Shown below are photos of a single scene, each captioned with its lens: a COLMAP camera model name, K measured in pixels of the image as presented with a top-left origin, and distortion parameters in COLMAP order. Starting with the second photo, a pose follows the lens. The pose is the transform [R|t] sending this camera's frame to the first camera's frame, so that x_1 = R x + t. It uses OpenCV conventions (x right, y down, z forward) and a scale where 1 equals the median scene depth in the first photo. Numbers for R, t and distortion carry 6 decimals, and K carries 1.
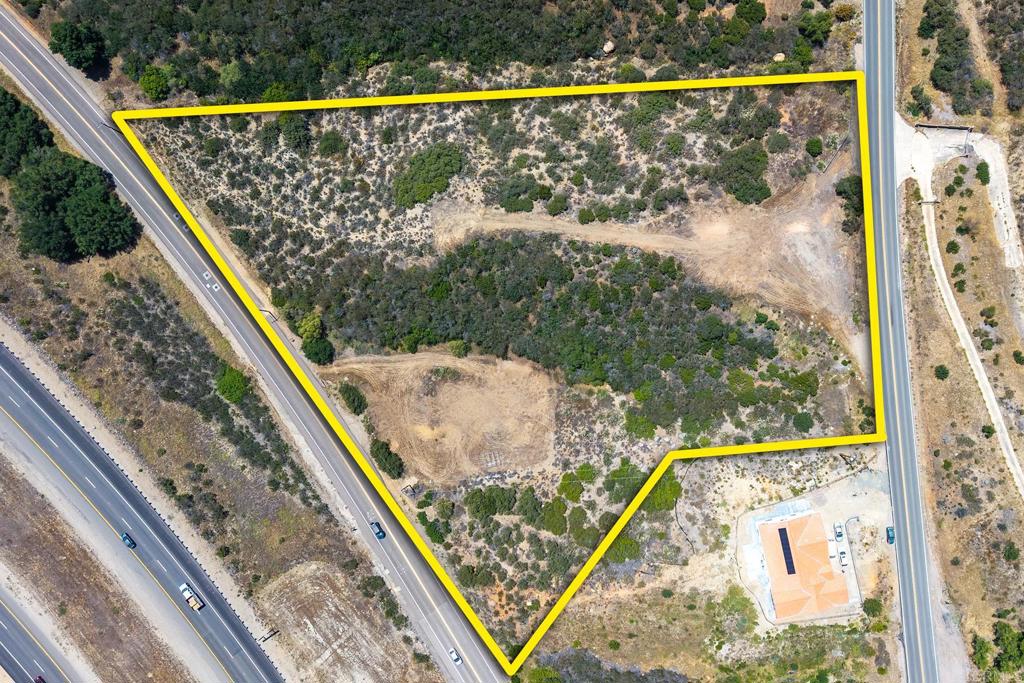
lens RADIAL K [[906.1, 0, 511.6], [0, 906.1, 340.7], [0, 0, 1]] dist [0.068081, -0.109687]
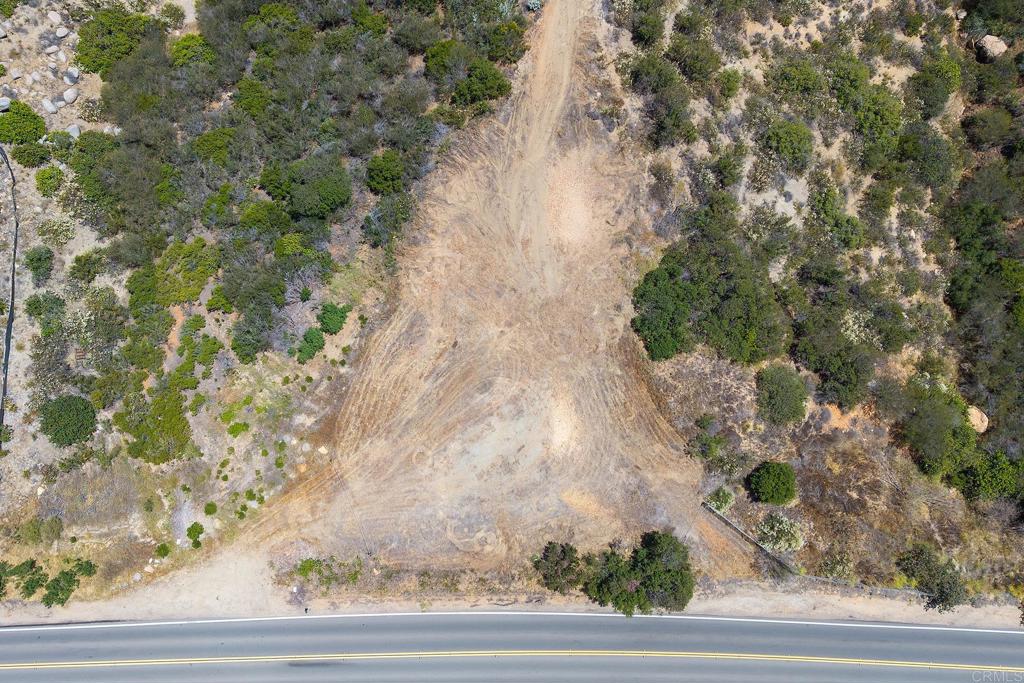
lens RADIAL K [[703.8, 0, 484.7], [0, 703.8, 312.1], [0, 0, 1]] dist [0.011964, -0.004583]
pose [[-0.068189, 0.997180, -0.031353, 0.273542], [-0.997219, -0.069071, -0.027988, -0.078545], [-0.030075, 0.029358, 0.999116, 0.697038]]
